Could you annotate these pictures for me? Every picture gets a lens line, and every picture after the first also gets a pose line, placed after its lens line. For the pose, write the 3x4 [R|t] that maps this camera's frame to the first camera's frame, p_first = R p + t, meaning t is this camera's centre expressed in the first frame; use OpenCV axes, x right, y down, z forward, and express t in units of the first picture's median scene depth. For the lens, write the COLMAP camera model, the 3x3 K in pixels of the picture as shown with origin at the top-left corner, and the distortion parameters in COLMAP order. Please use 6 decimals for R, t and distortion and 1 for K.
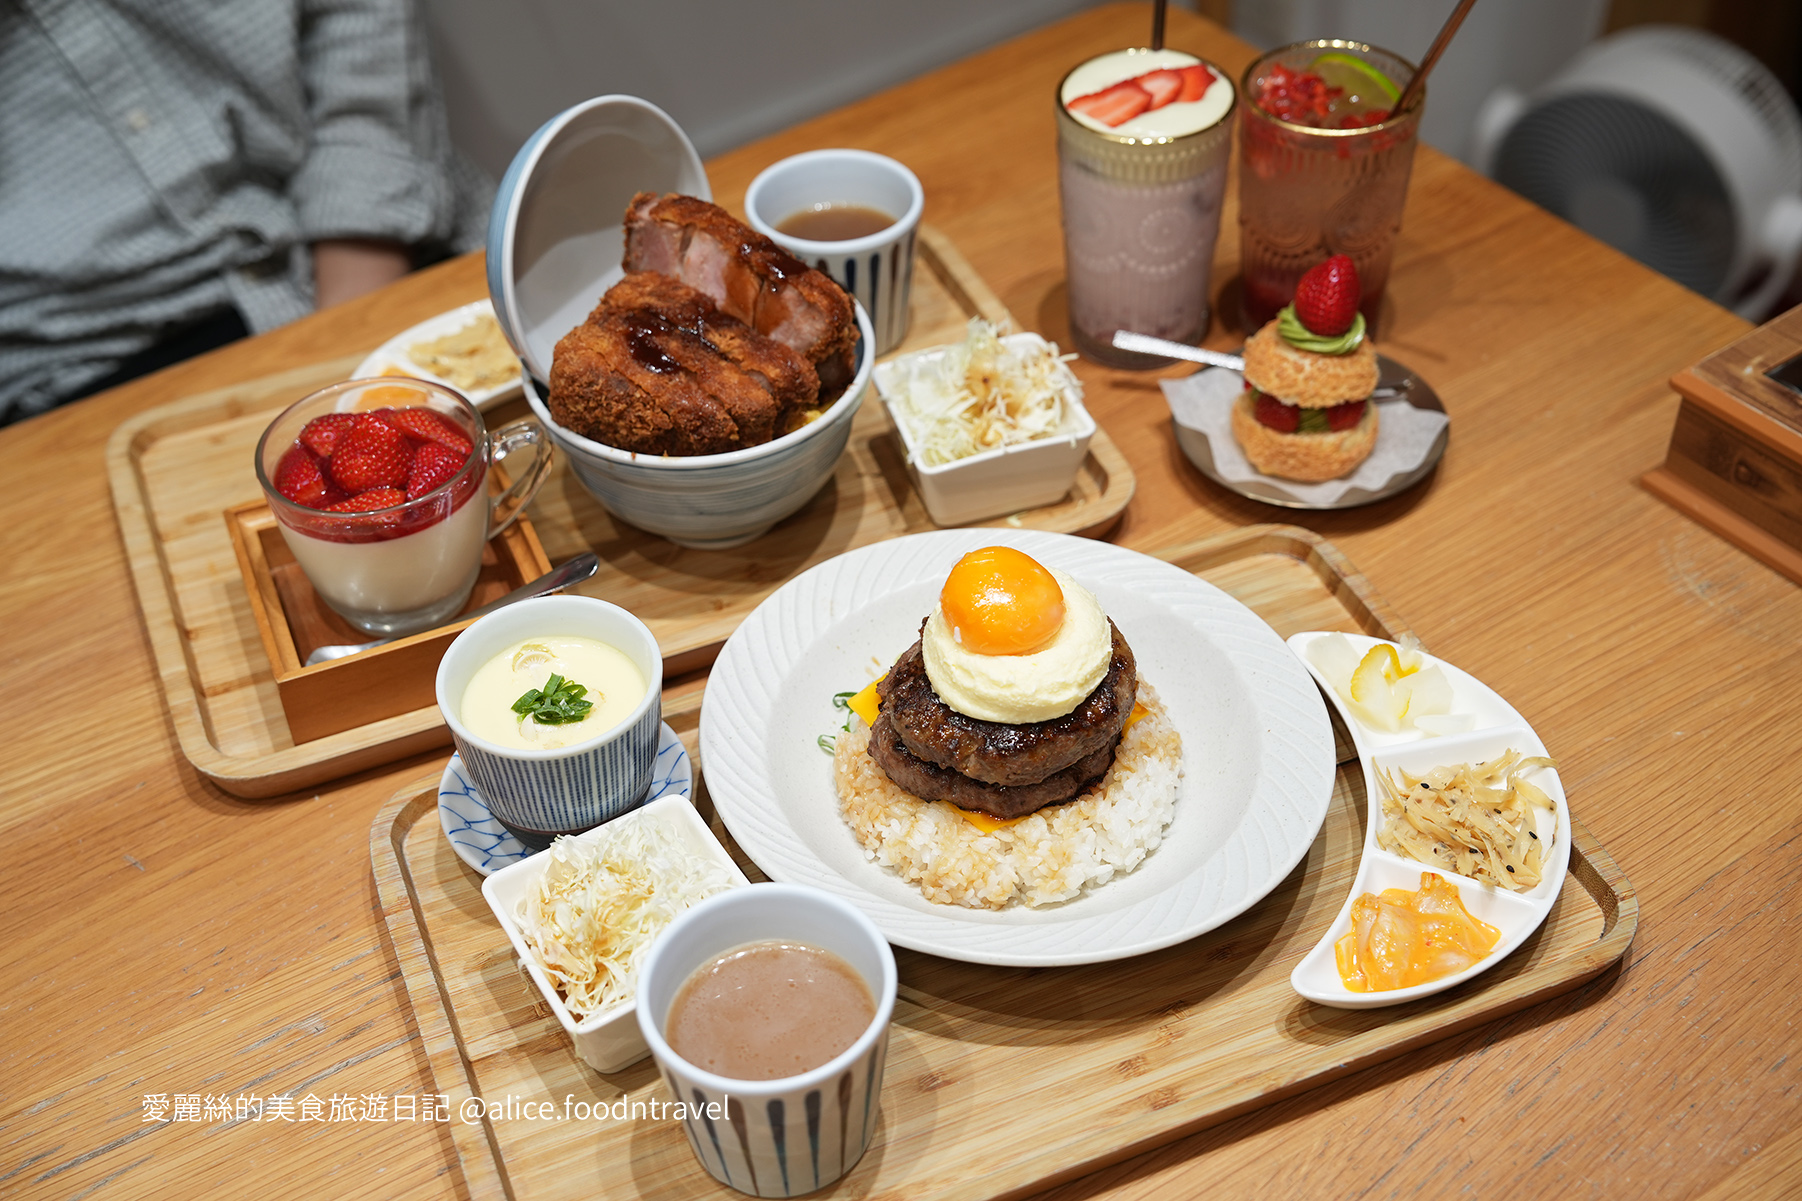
lens RADIAL K [[2285.1, 0, 889.2], [0, 2285.1, 601.1], [0, 0, 1]] dist [0.179980, 0.003007]
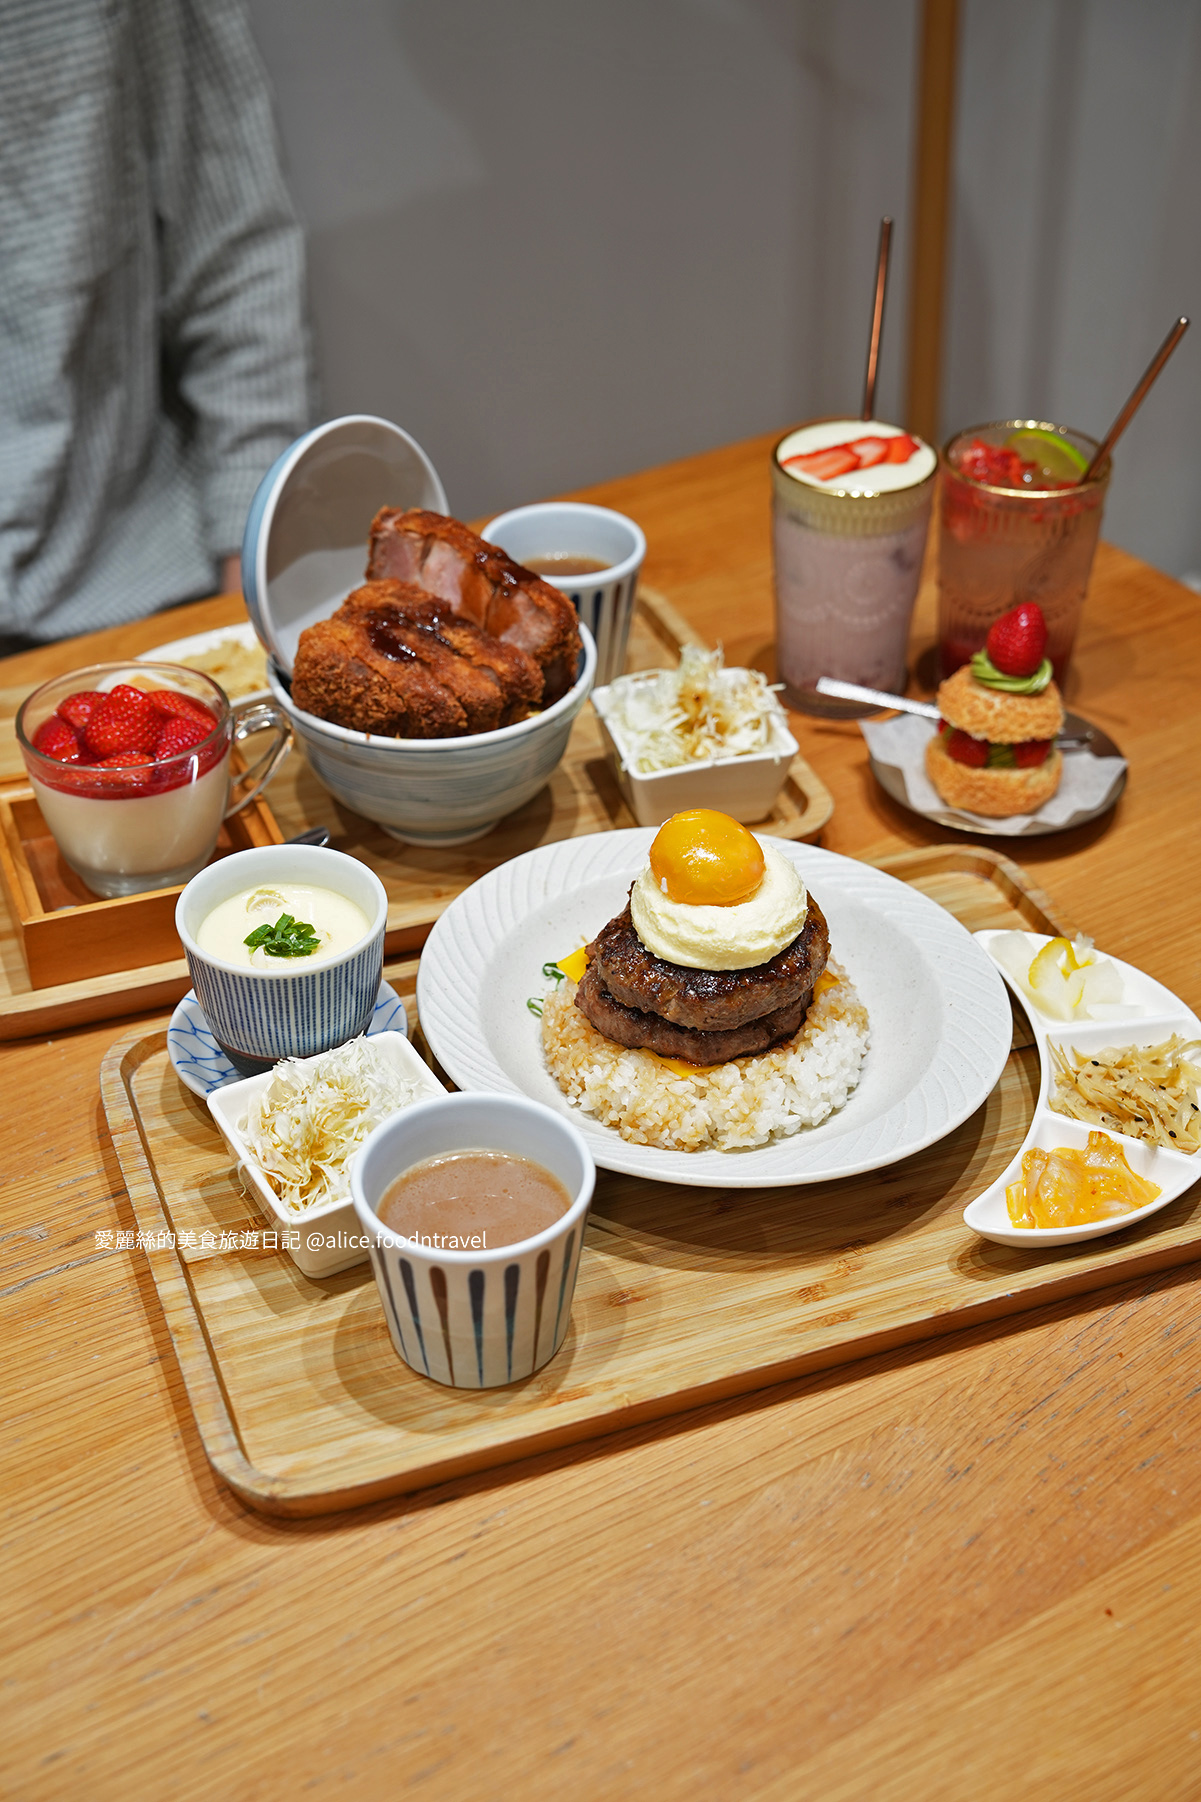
lens RADIAL K [[2285.1, 0, 600.5], [0, 2285.1, 901.0], [0, 0, 1]] dist [0.179980, 0.003007]
pose [[0.998862, 0.047410, 0.005106, -0.004739], [-0.046591, 0.993148, -0.107177, 0.126097], [-0.010152, 0.106817, 0.994227, -0.060839]]
